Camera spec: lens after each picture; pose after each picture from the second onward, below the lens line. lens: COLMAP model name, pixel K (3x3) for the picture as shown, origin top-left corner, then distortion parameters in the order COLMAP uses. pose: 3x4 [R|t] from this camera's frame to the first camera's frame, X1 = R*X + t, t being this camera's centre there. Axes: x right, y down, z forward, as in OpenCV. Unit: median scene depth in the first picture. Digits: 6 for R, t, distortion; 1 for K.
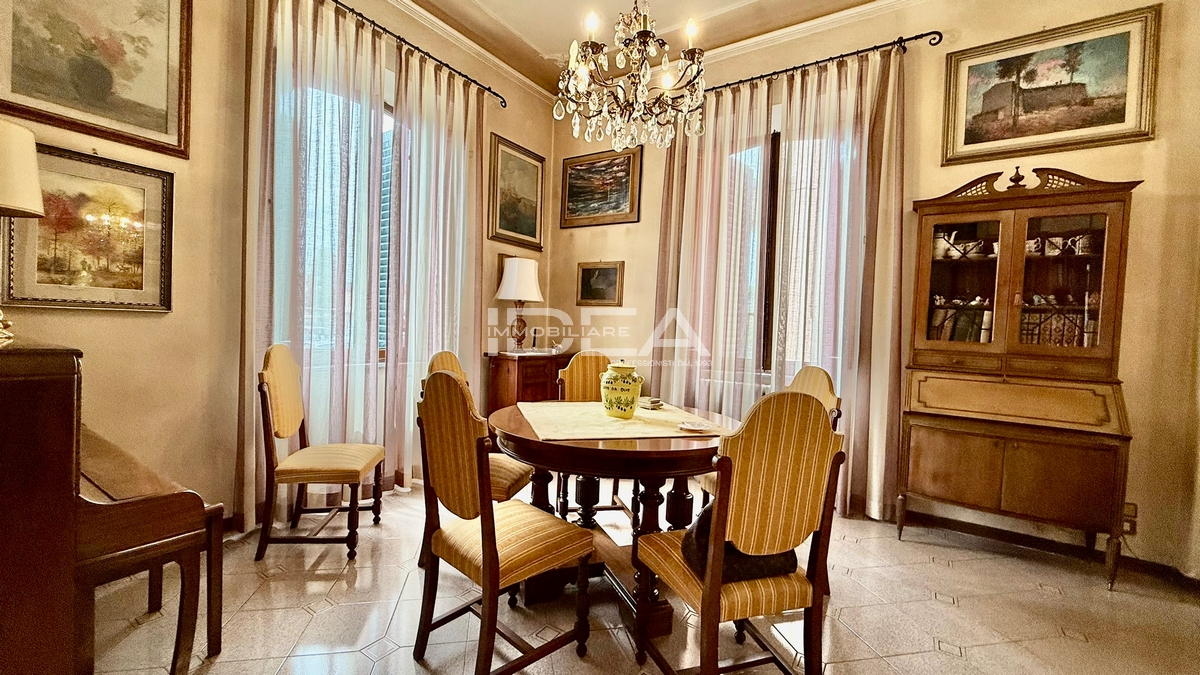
lens RADIAL K [[475.8, 0, 598.3], [0, 475.8, 338.0], [0, 0, 1]] dist [-0.000313, -0.000036]
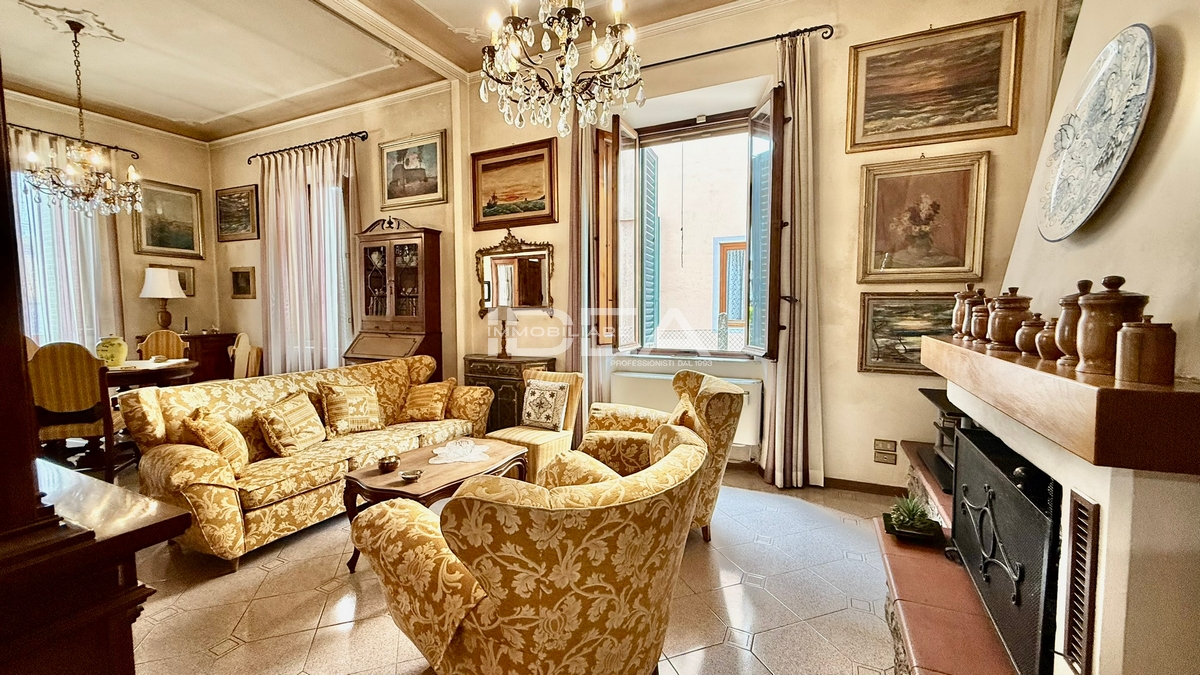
lens RADIAL K [[472.8, 0, 599.4], [0, 472.8, 343.3], [0, 0, 1]] dist [-0.001193, -0.000527]
pose [[0.988095, -0.045771, 0.146879, 1.058864], [0.039041, 0.998066, 0.048384, 0.047524], [-0.148809, -0.042074, 0.987970, -0.683845]]
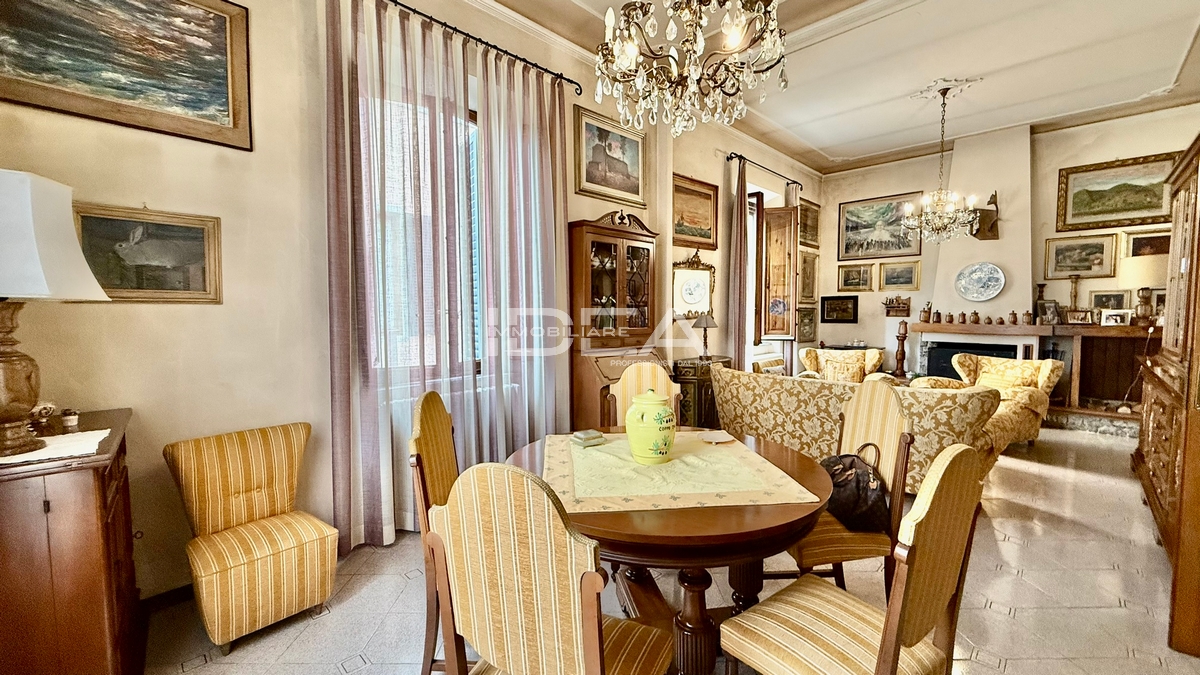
lens RADIAL K [[475.8, 0, 598.3], [0, 475.8, 338.0], [0, 0, 1]] dist [-0.000313, -0.000036]
pose [[0.191068, -0.100938, 0.976373, -0.489288], [0.034279, 0.994778, 0.096133, -0.080878], [-0.980978, 0.015101, 0.193531, 0.606367]]
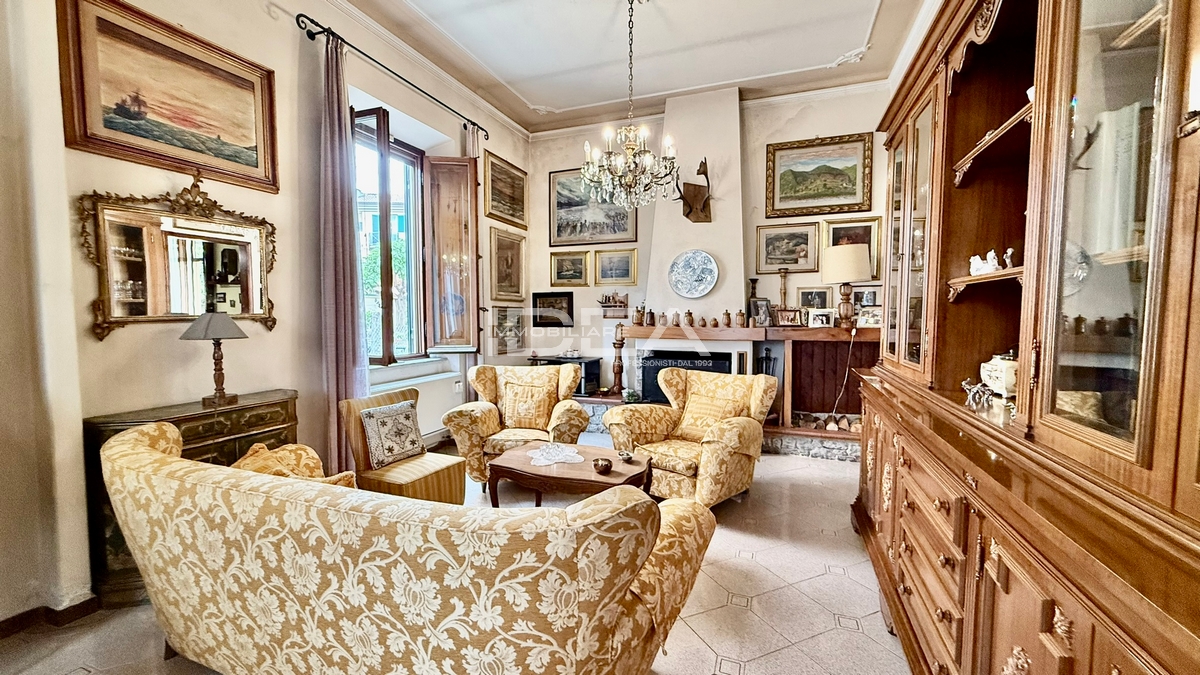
lens RADIAL K [[475.8, 0, 598.3], [0, 475.8, 338.0], [0, 0, 1]] dist [-0.000313, -0.000036]
pose [[-0.226619, -0.089921, 0.969824, 0.178499], [0.014248, 0.995317, 0.095614, -0.022570], [-0.973879, 0.035486, -0.224276, 0.172016]]
